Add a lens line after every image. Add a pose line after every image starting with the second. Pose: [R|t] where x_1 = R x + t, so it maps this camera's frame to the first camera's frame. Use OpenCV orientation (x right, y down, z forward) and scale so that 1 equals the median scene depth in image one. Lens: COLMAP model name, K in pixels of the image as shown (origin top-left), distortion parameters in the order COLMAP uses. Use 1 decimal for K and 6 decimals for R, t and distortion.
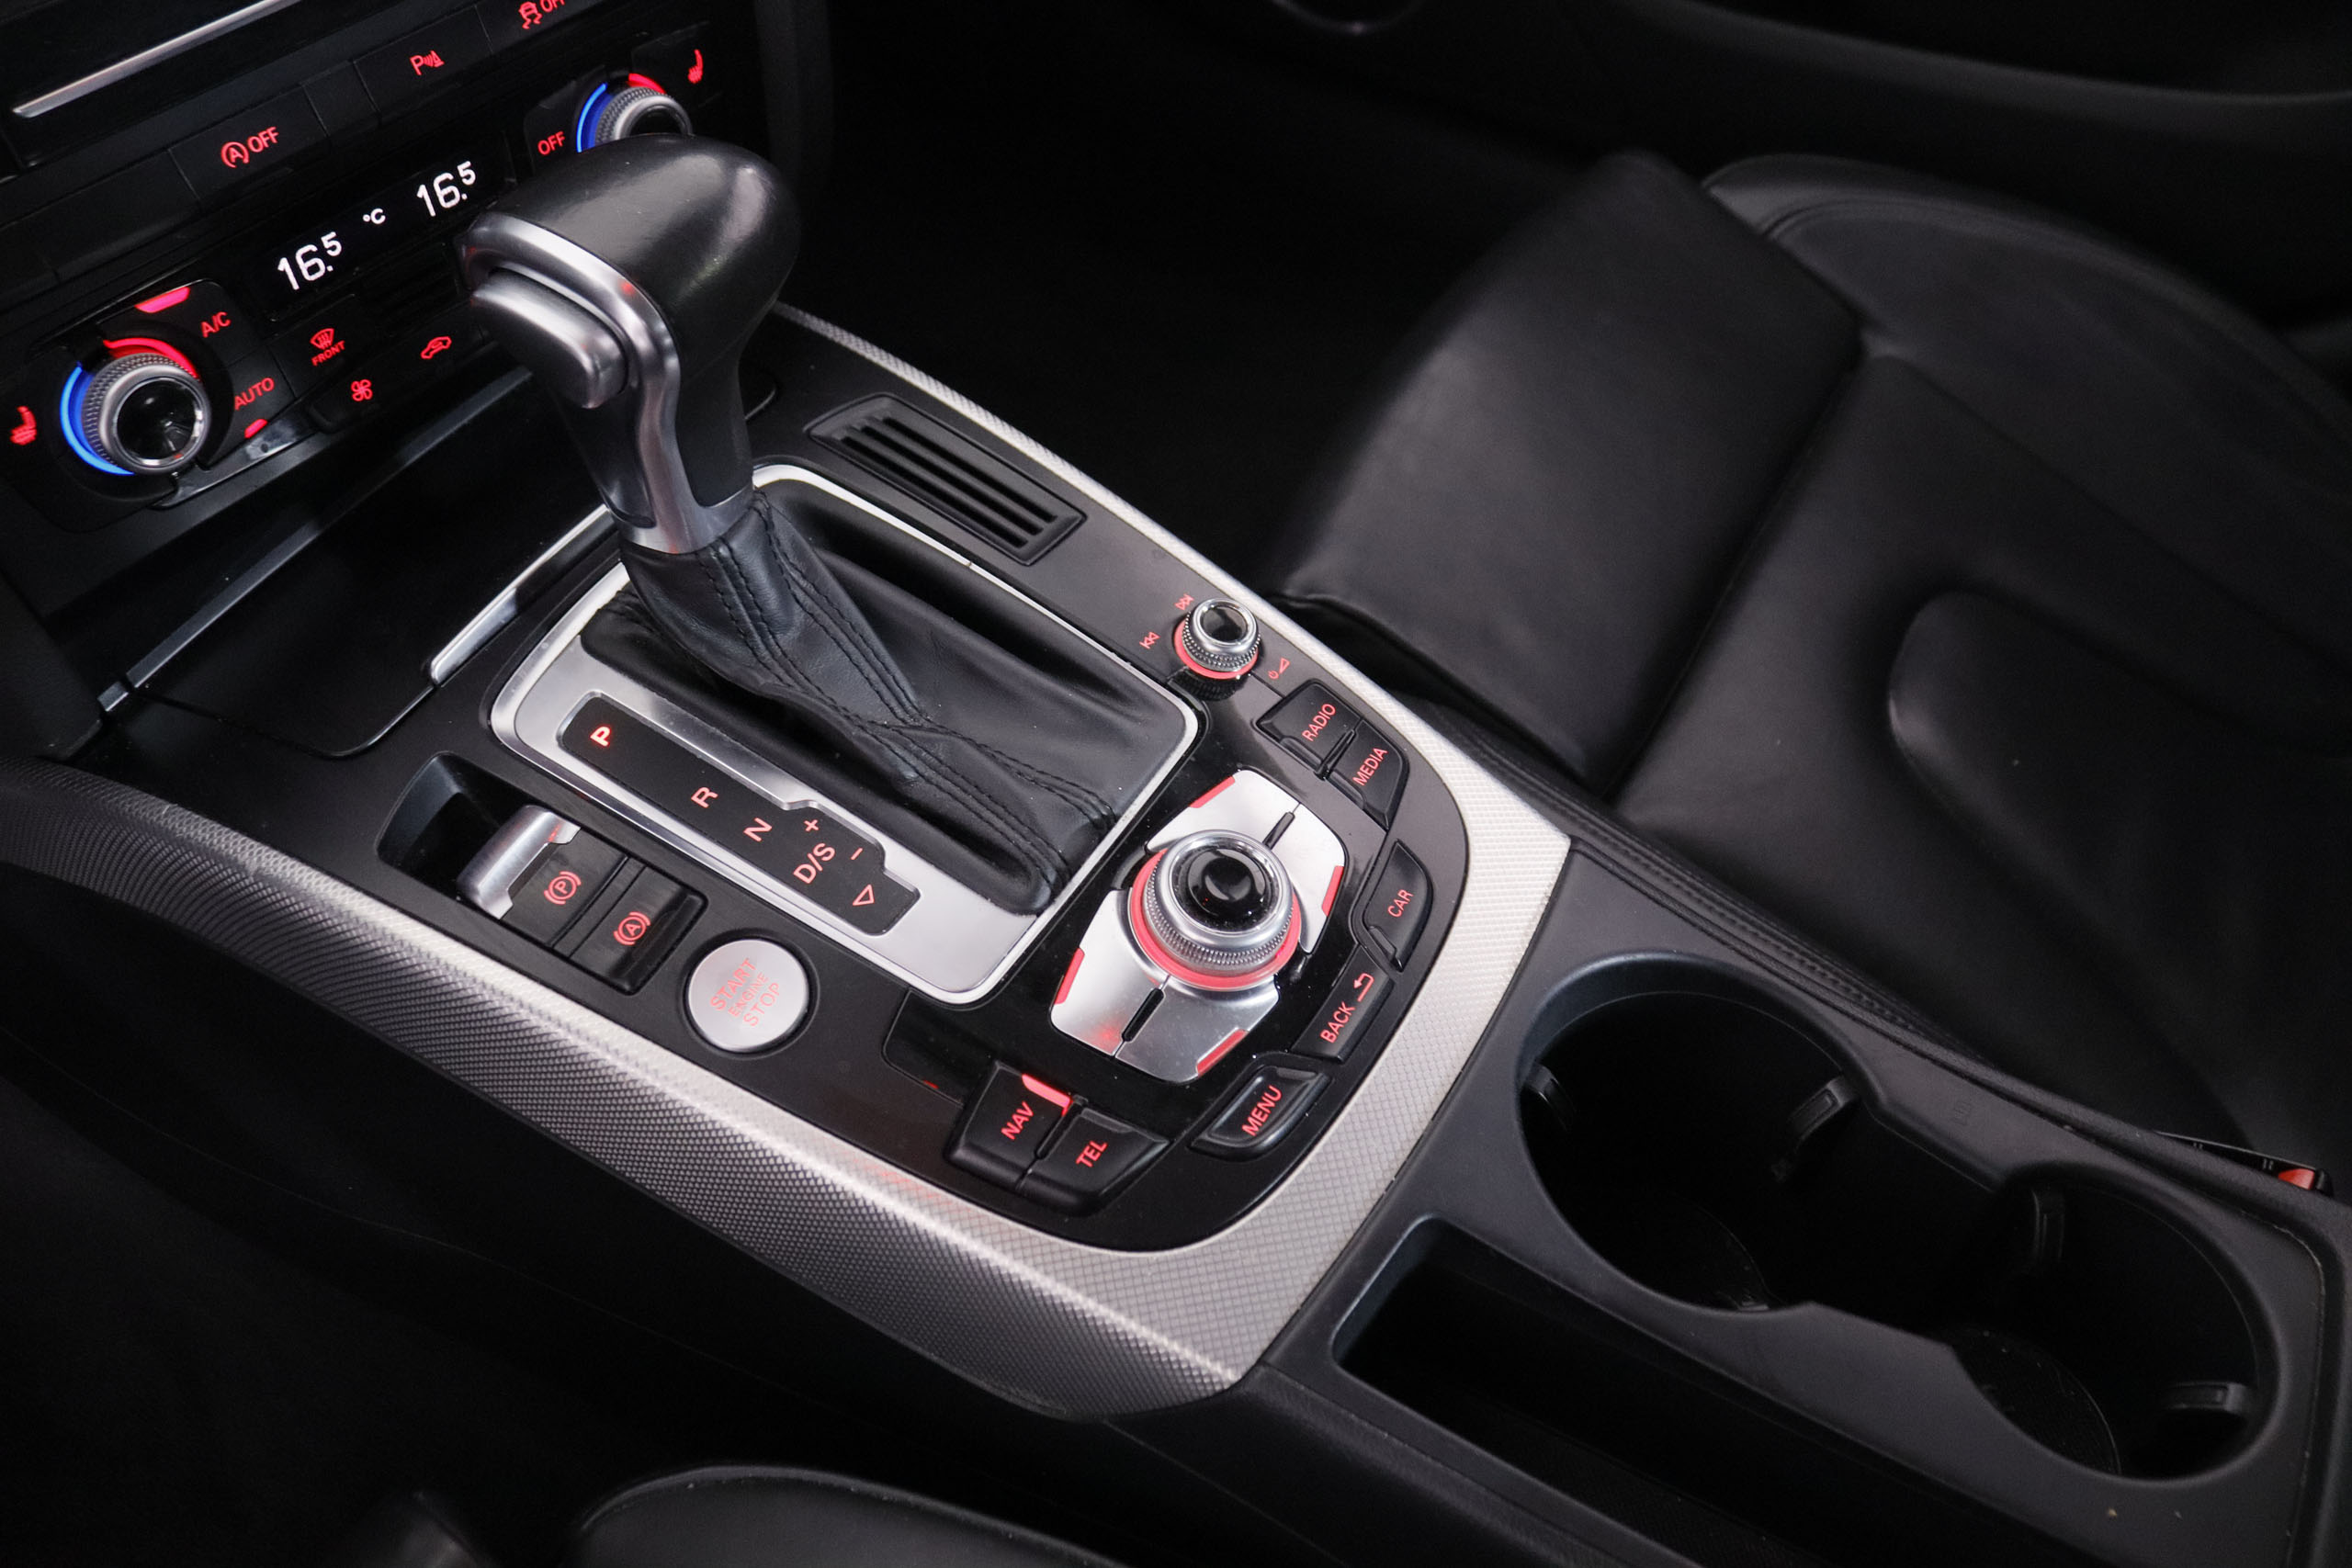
lens RADIAL K [[1994.2, 0, 1176.0], [0, 1994.2, 784.0], [0, 0, 1]] dist [-0.234105, 0.221476]
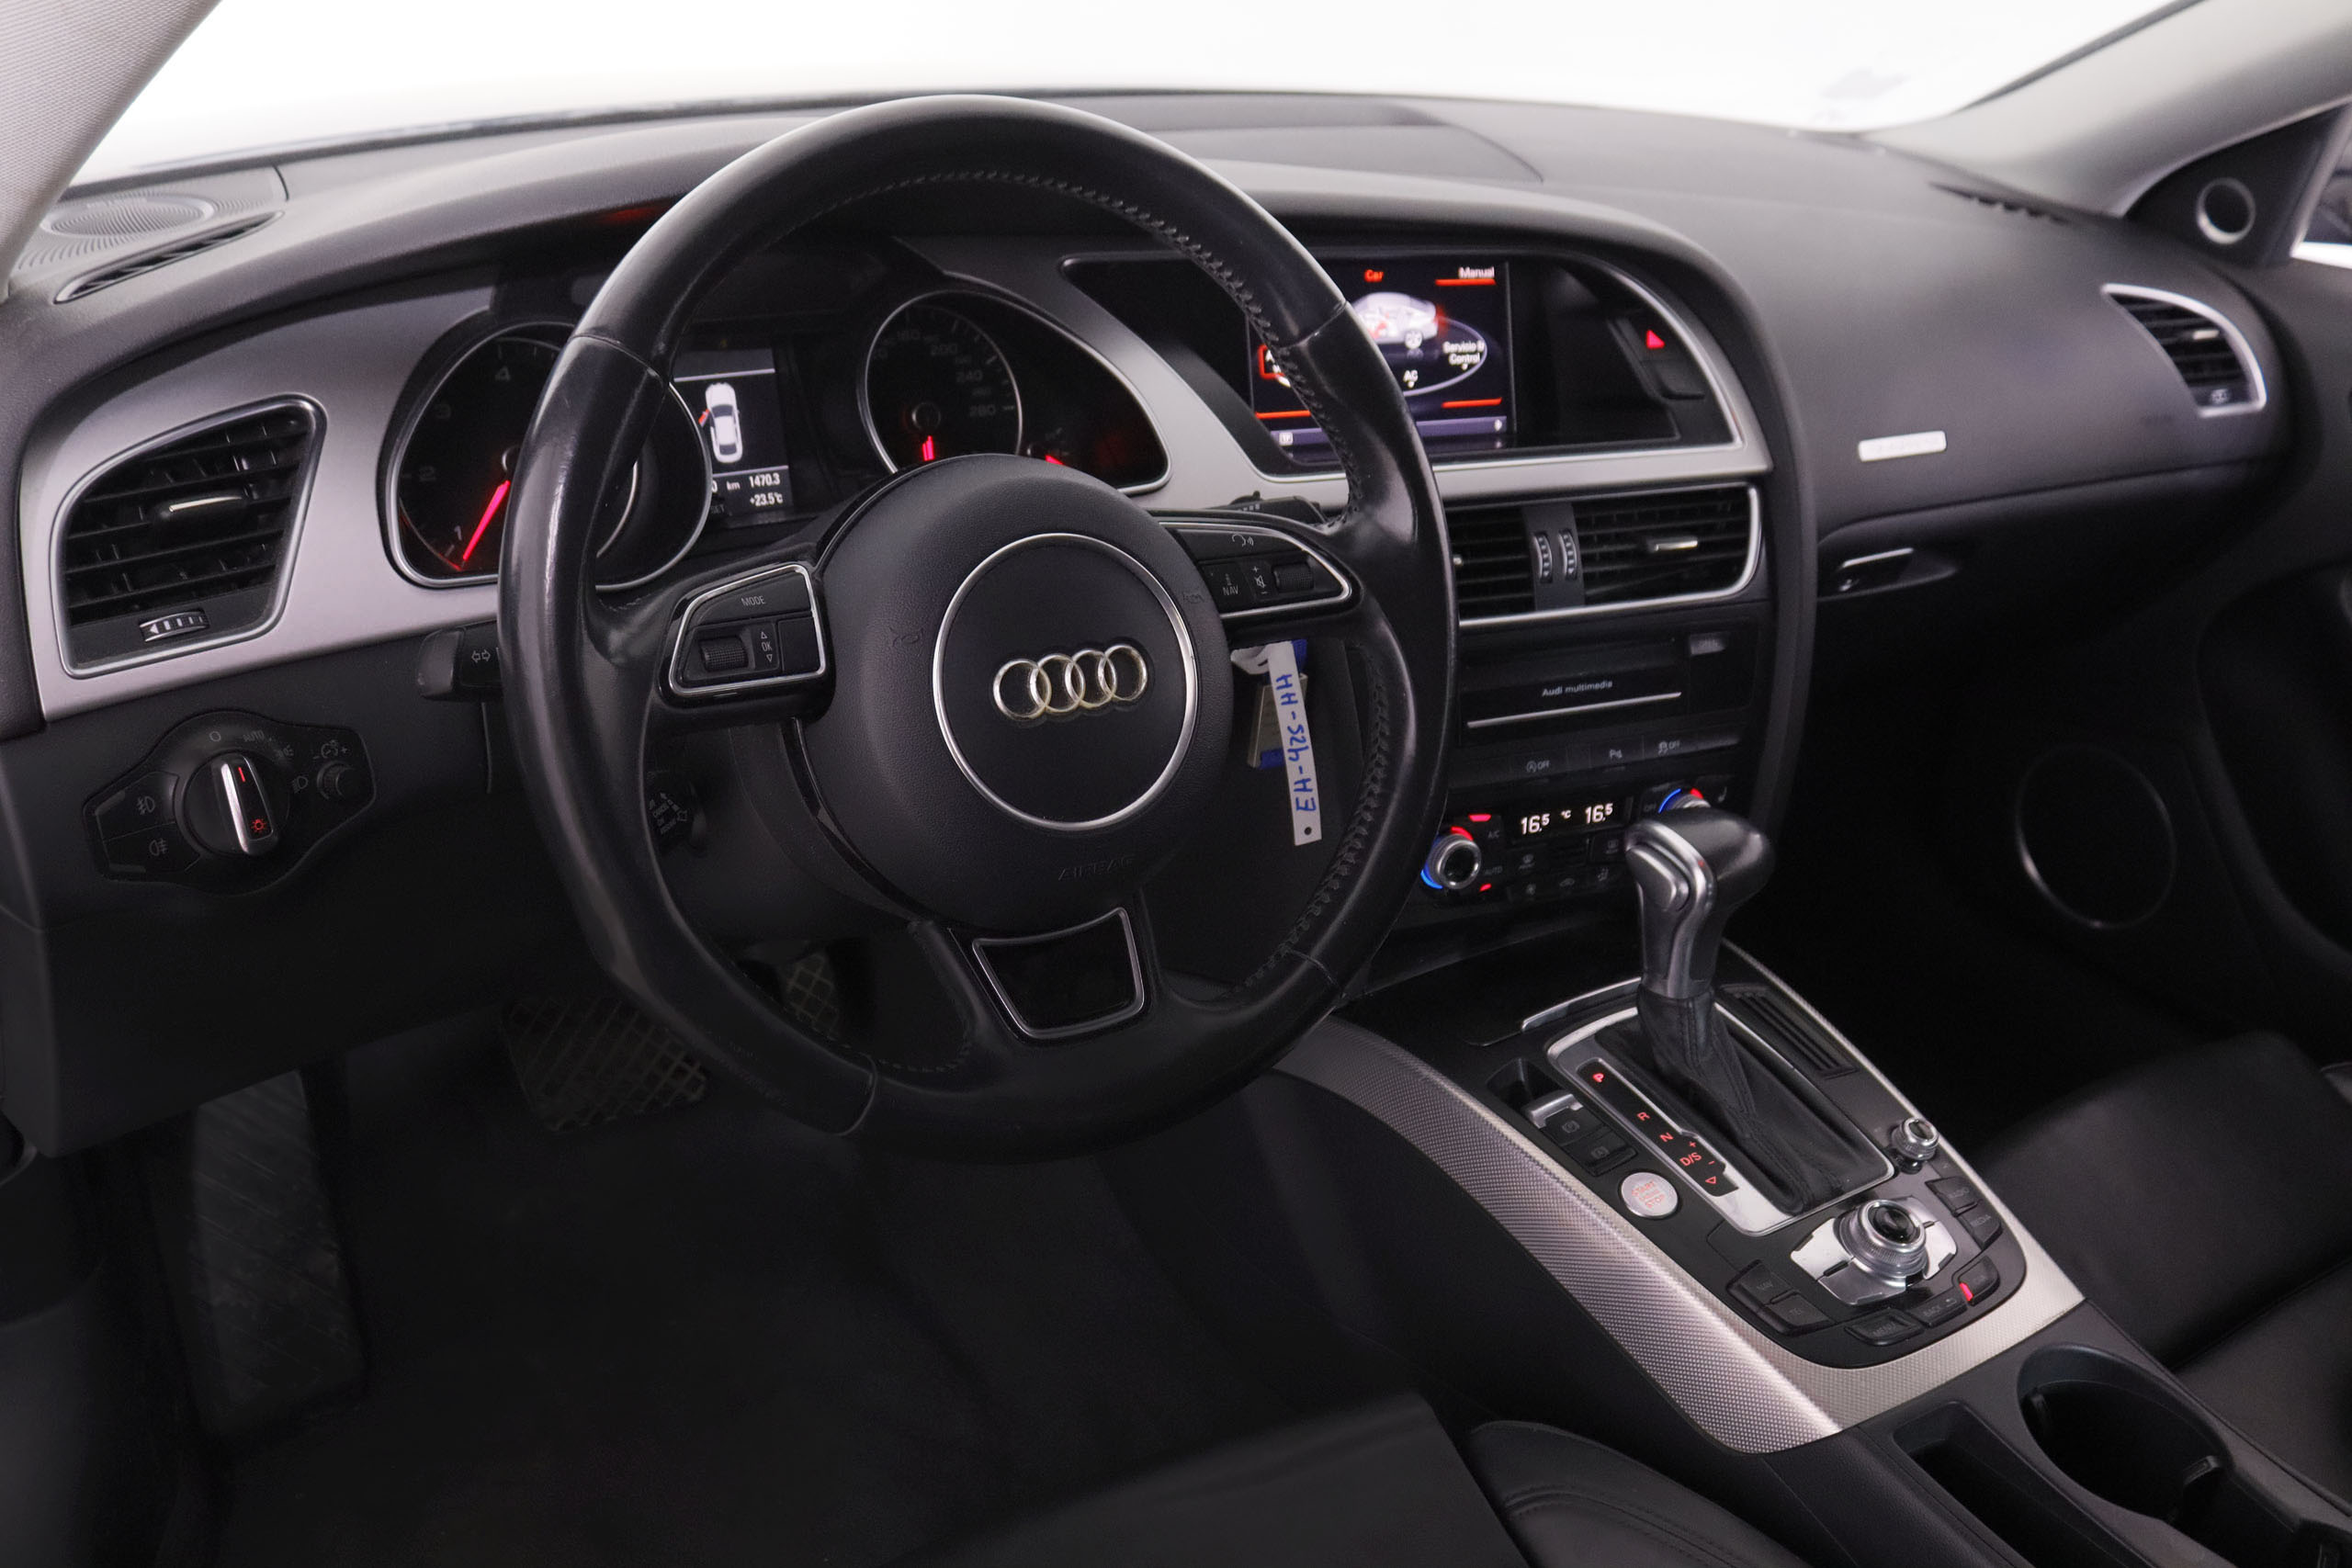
lens RADIAL K [[2060.1, 0, 1176.0], [0, 2060.1, 784.0], [0, 0, 1]] dist [-0.092195, 0.011238]
pose [[0.902367, 0.225745, -0.367115, 0.022178], [-0.356205, 0.870173, -0.340466, 0.601207], [0.242595, 0.437994, 0.865626, -1.095847]]
